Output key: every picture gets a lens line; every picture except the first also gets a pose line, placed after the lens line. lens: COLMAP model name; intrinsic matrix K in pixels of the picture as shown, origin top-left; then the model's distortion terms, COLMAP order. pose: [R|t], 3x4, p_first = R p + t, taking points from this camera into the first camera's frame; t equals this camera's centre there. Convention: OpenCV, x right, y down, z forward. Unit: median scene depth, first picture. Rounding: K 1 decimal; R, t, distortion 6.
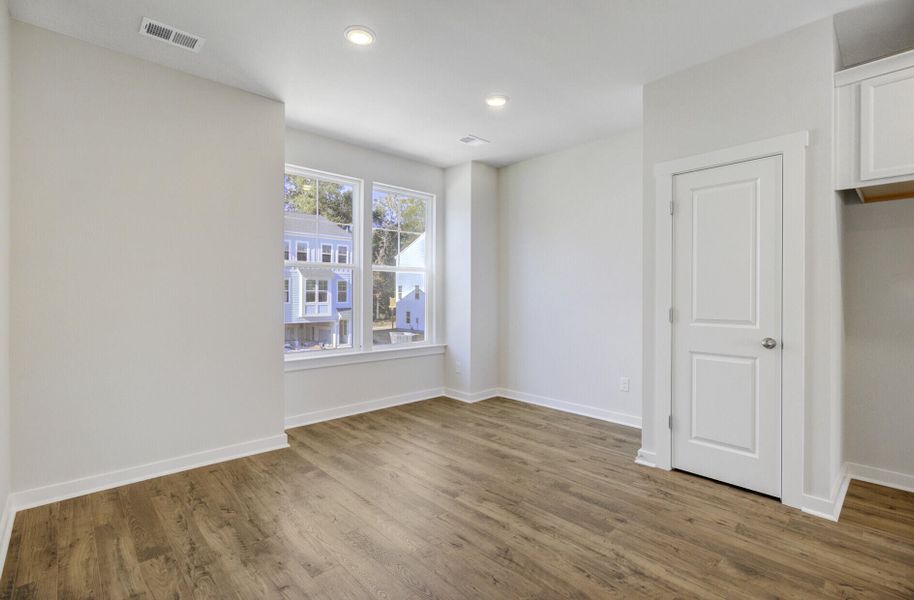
lens RADIAL K [[420.4, 0, 458.3], [0, 420.4, 296.1], [0, 0, 1]] dist [0.001788, -0.000005]
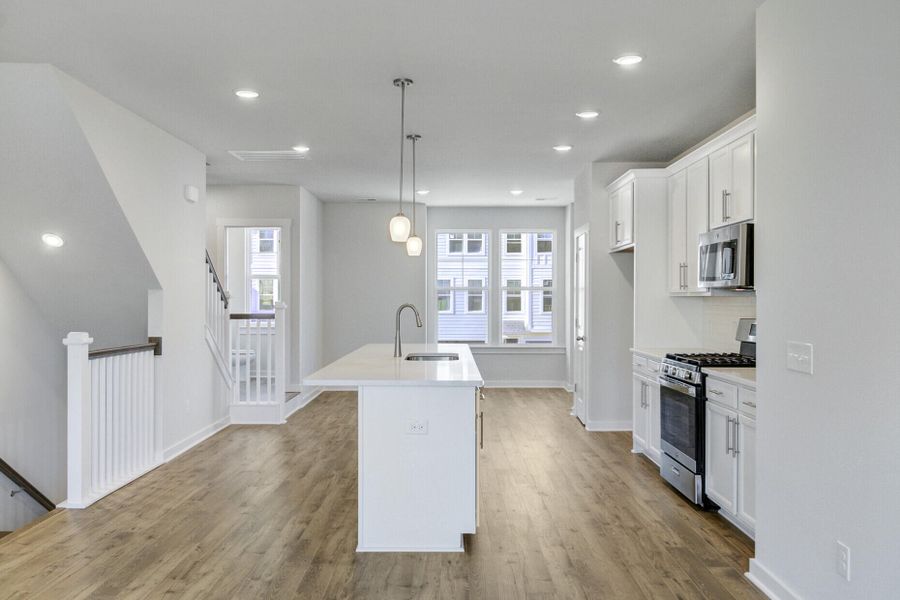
lens RADIAL K [[693.4, 0, 450.0], [0, 693.4, 300.0], [0, 0, 1]] dist [-0.001361, 0.001985]
pose [[0.736220, -0.001694, -0.676740, 2.360465], [0.001065, 0.999999, -0.001344, -0.048380], [0.676742, 0.000269, 0.736220, -1.594599]]
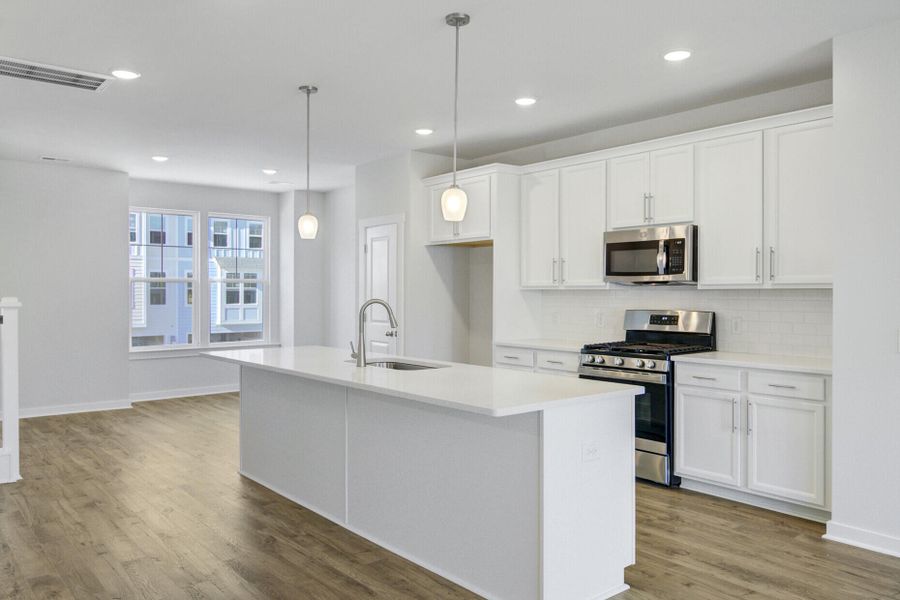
lens RADIAL K [[666.7, 0, 441.0], [0, 666.7, 291.6], [0, 0, 1]] dist [0.000705, -0.002447]
pose [[0.998175, -0.003322, -0.060302, 1.115580], [0.003235, 0.999994, -0.001540, -0.054106], [0.060306, 0.001342, 0.998179, -1.723202]]
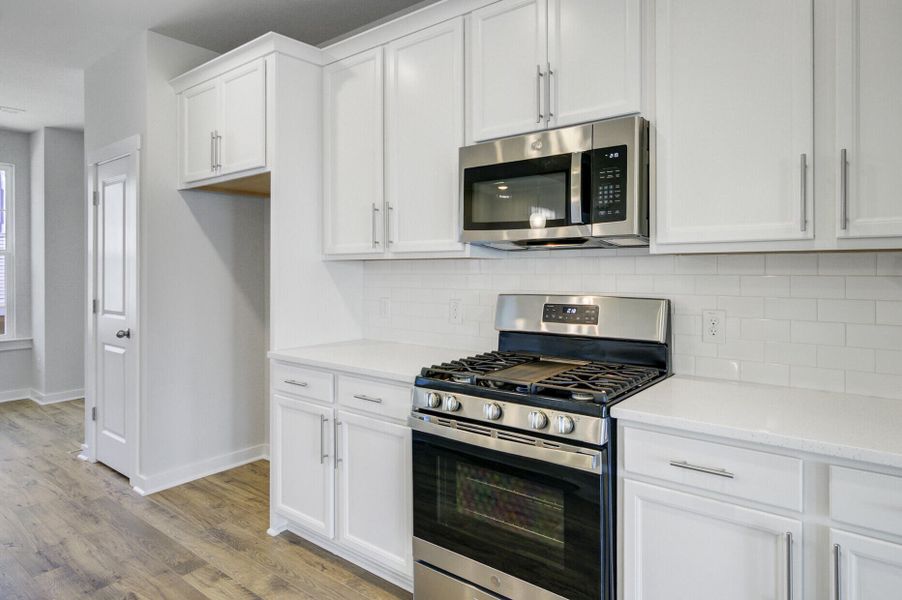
lens RADIAL K [[553.6, 0, 435.6], [0, 553.6, 268.1], [0, 0, 1]] dist [0.005191, 0.003363]
pose [[0.991104, -0.007775, 0.132865, 1.342529], [0.007773, 0.999970, 0.000537, -0.044825], [-0.132866, 0.000501, 0.991134, -0.480800]]
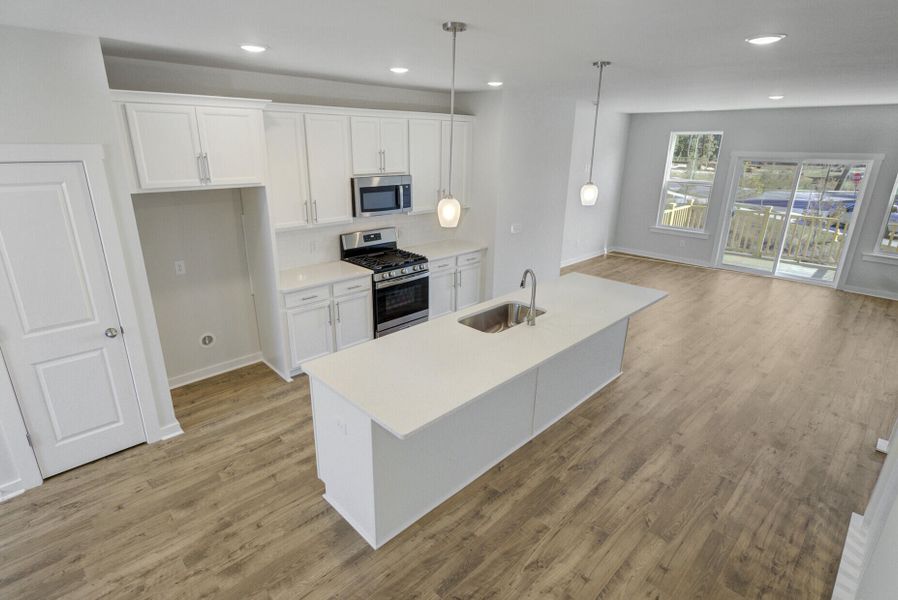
lens RADIAL K [[459.7, 0, 435.0], [0, 459.7, 296.7], [0, 0, 1]] dist [-0.001868, -0.000459]
pose [[-0.010014, -0.320789, 0.947098, -0.429998], [-0.006704, 0.947145, 0.320734, -0.393563], [-0.999927, -0.003137, -0.011635, 0.135486]]
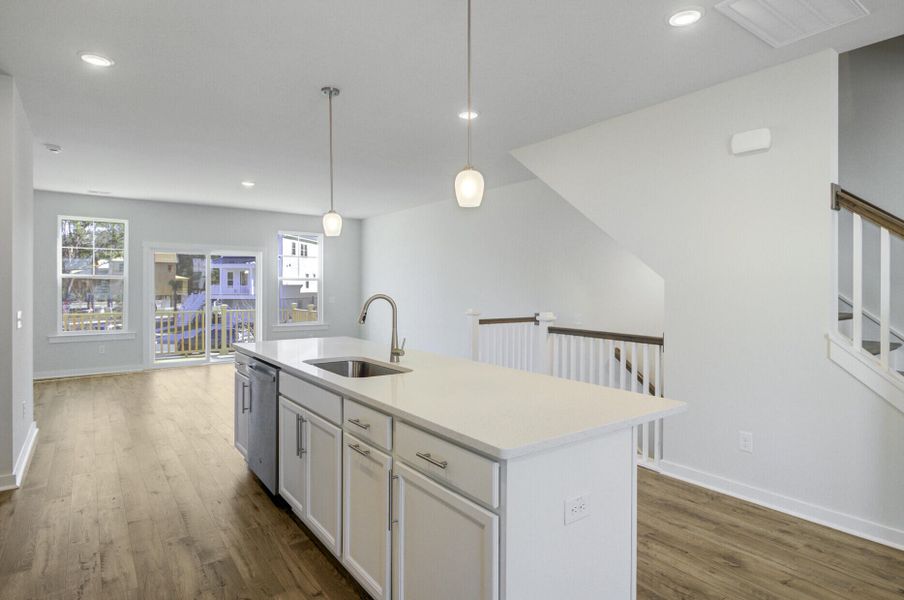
lens RADIAL K [[486.5, 0, 450.7], [0, 486.5, 286.6], [0, 0, 1]] dist [0.000118, 0.000023]
pose [[-0.994429, -0.007265, 0.105160, 0.580688], [-0.007402, 0.999972, -0.000911, -0.059104], [-0.105150, -0.001685, -0.994455, 0.961437]]
